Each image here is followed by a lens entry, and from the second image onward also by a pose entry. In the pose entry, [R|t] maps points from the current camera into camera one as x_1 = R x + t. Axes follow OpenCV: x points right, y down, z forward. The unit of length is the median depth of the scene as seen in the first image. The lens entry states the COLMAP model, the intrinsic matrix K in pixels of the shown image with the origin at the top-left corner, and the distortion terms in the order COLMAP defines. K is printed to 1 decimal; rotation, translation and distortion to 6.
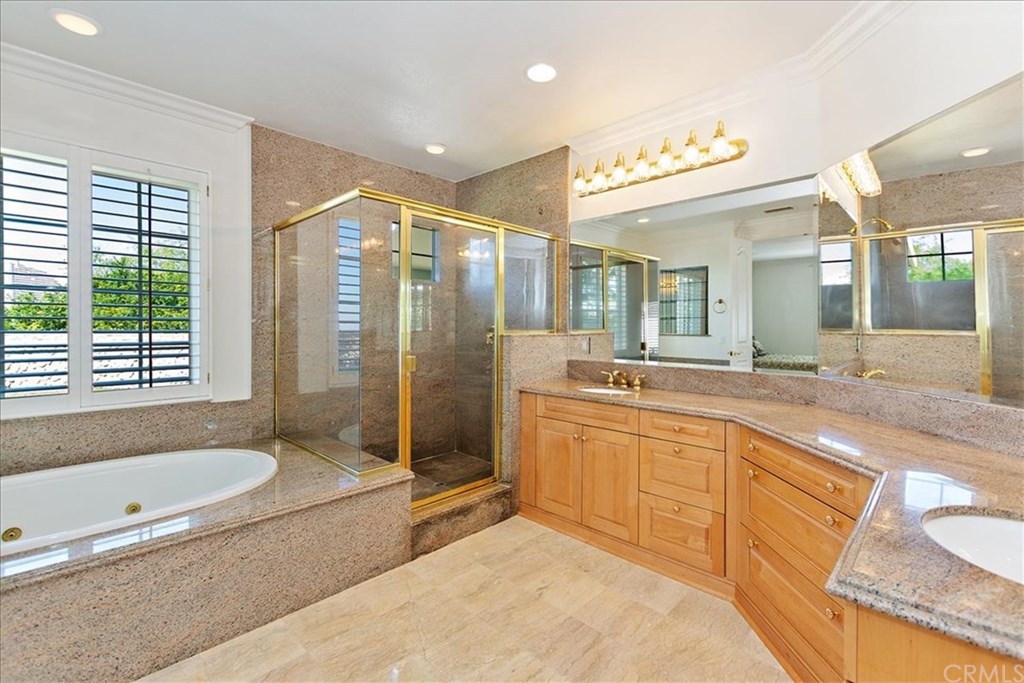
lens RADIAL K [[449.7, 0, 509.9], [0, 449.7, 333.3], [0, 0, 1]] dist [0.001397, -0.000717]
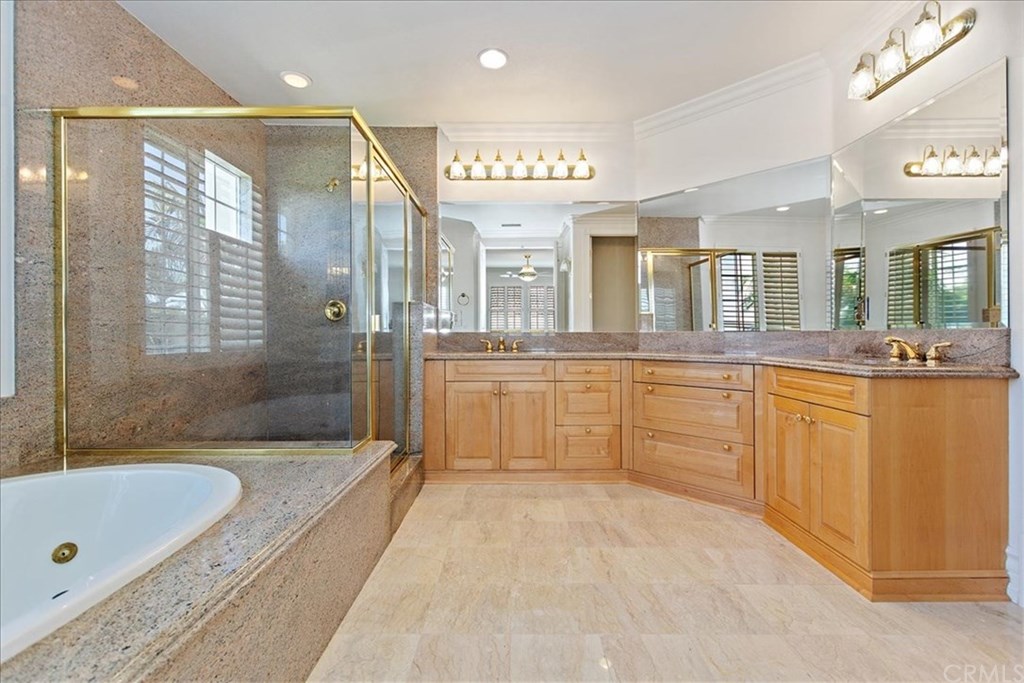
lens RADIAL K [[449.7, 0, 515.9], [0, 449.7, 336.2], [0, 0, 1]] dist [0.001397, -0.000717]
pose [[0.712264, -0.008478, 0.701860, -0.619647], [0.013864, 0.999902, -0.001991, 0.094709], [-0.701775, 0.011149, 0.712312, 0.168483]]
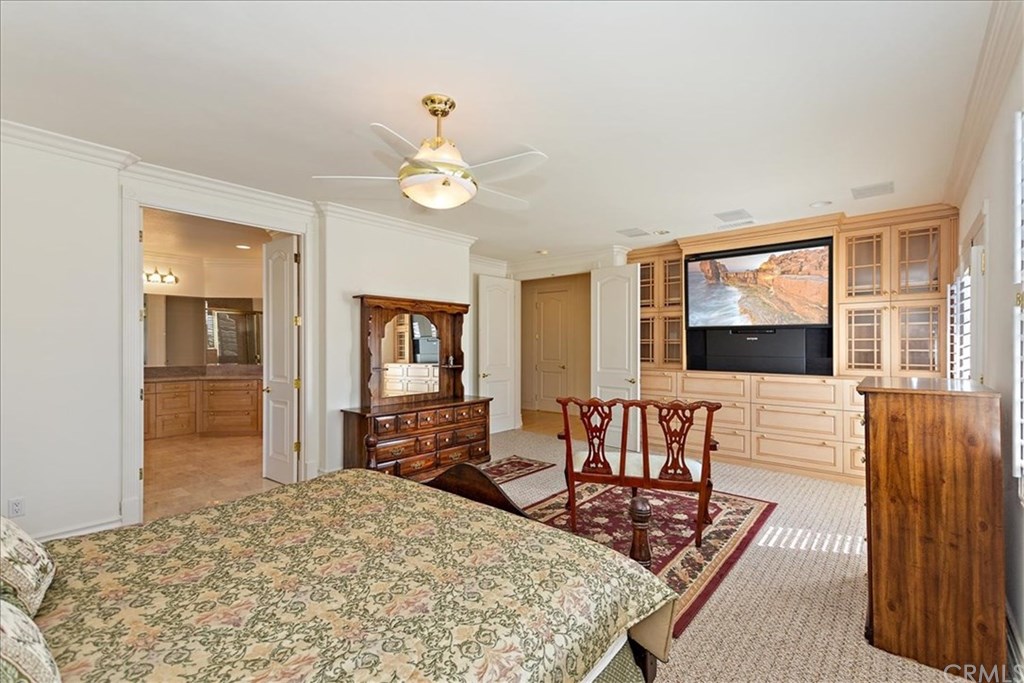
lens RADIAL K [[449.7, 0, 510.1], [0, 449.7, 350.3], [0, 0, 1]] dist [0.001397, -0.000717]
pose [[-0.064944, -0.002240, 0.997886, -2.102711], [0.015395, 0.999876, 0.003246, 0.014643], [-0.997770, 0.015573, -0.064902, -0.705489]]
